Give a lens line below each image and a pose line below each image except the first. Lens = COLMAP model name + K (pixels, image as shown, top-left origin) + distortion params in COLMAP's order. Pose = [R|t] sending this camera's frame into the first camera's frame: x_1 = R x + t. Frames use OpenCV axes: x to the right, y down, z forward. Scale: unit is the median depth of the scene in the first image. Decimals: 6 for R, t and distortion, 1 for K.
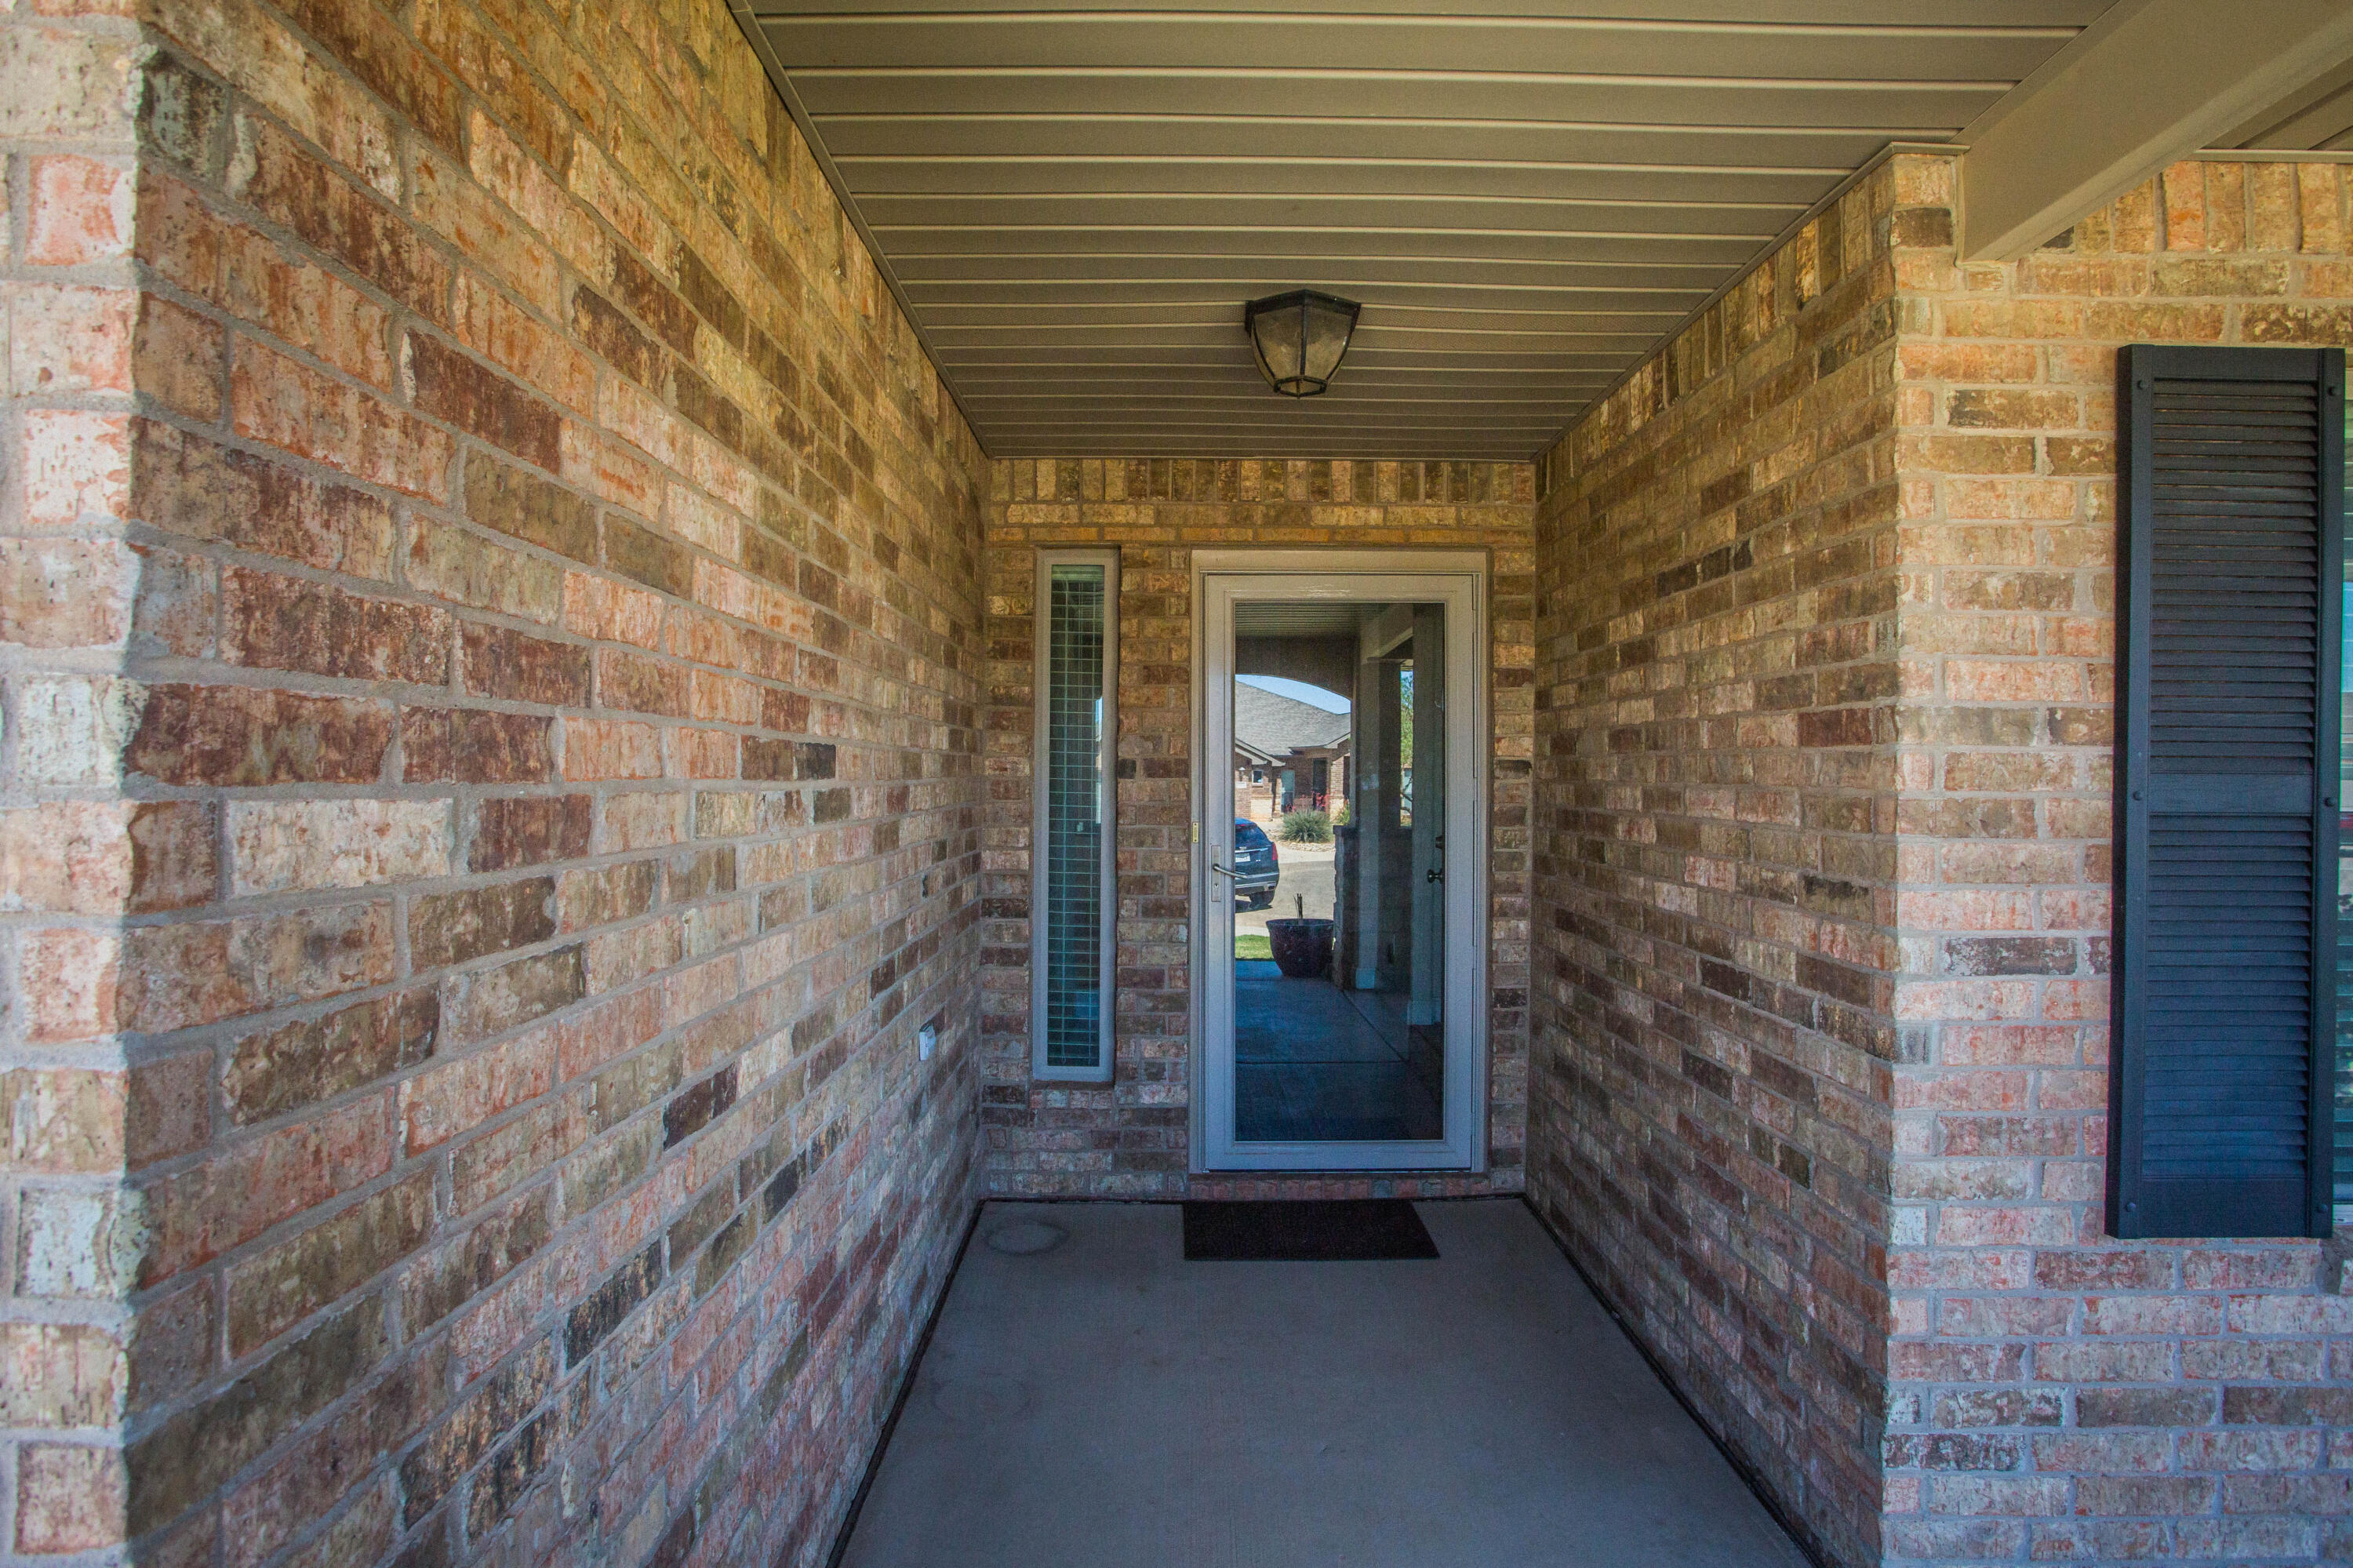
lens RADIAL K [[1165.8, 0, 1163.8], [0, 1165.8, 776.2], [0, 0, 1]] dist [-0.065485, 0.024965]
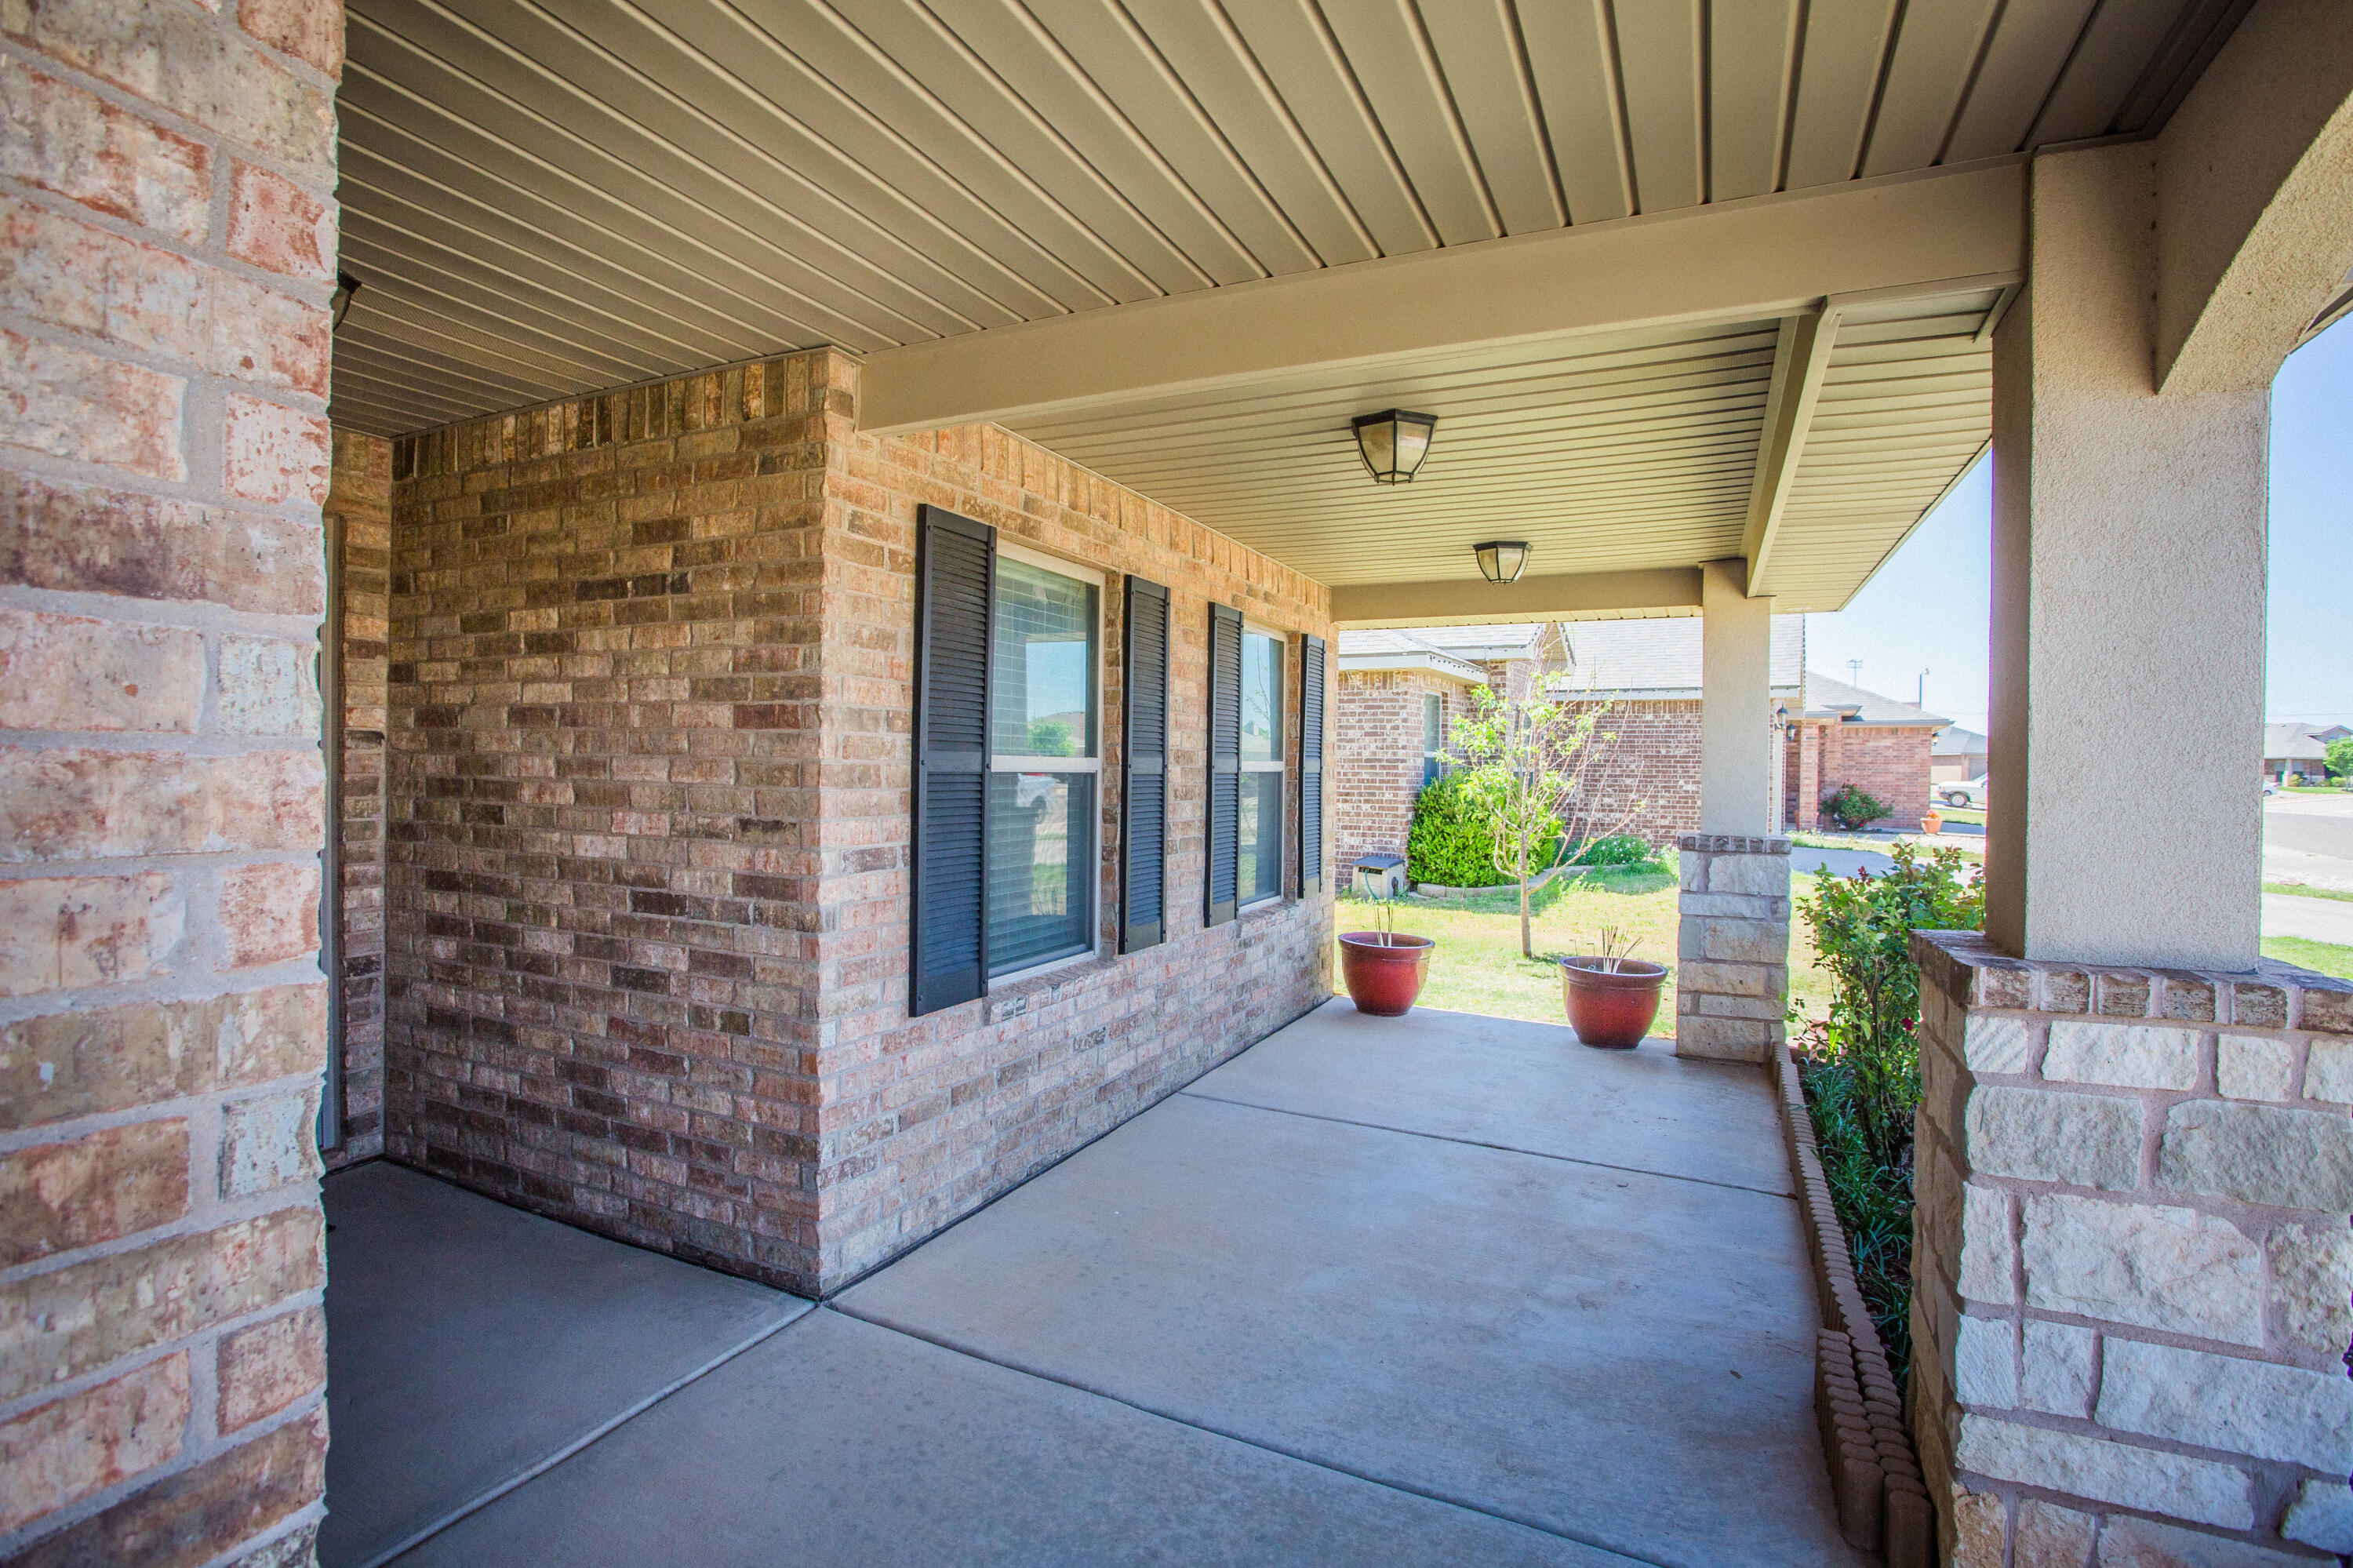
lens RADIAL K [[1165.8, 0, 1163.8], [0, 1165.8, 776.2], [0, 0, 1]] dist [-0.065485, 0.024965]
pose [[0.427909, -0.008728, 0.903780, -0.547718], [-0.010497, 0.999838, 0.014626, 0.007444], [-0.903761, -0.015746, 0.427748, -0.100397]]
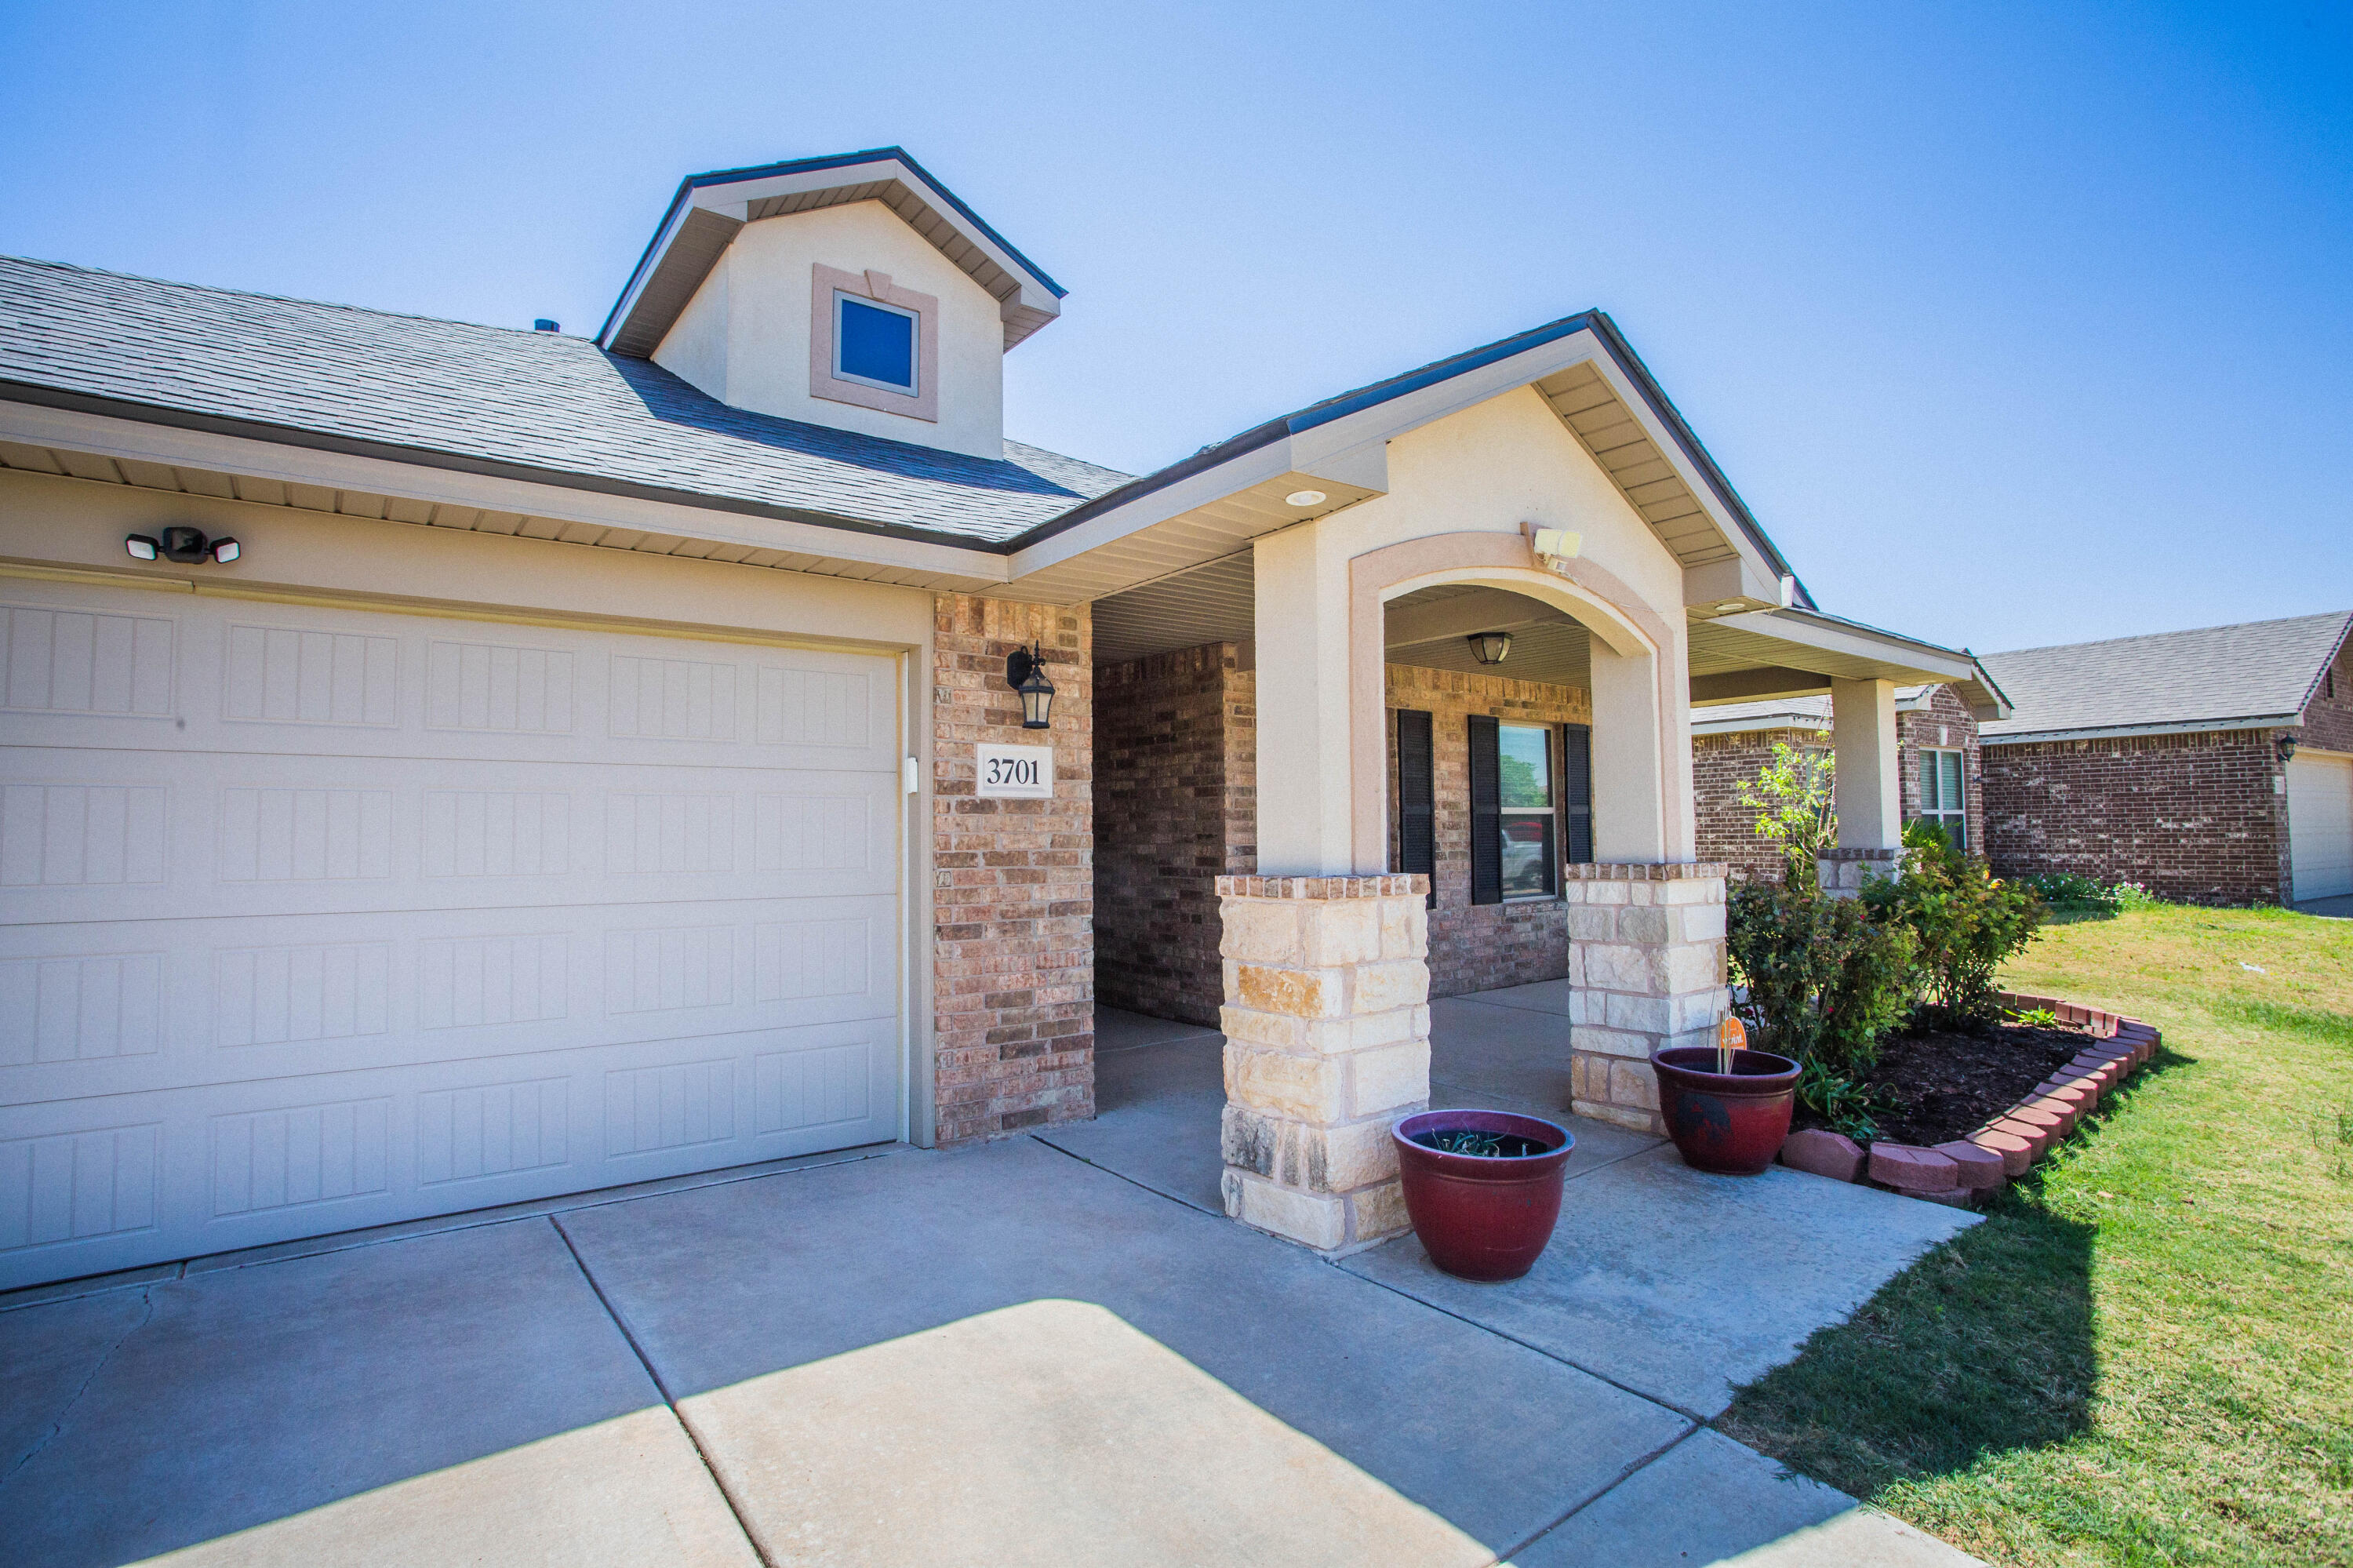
lens RADIAL K [[1165.8, 0, 1163.8], [0, 1165.8, 776.2], [0, 0, 1]] dist [-0.065485, 0.024965]
pose [[0.790509, 0.015763, 0.612248, -1.785476], [0.015124, 0.998861, -0.045245, 0.073257], [-0.612264, 0.045026, 0.789370, -1.837856]]
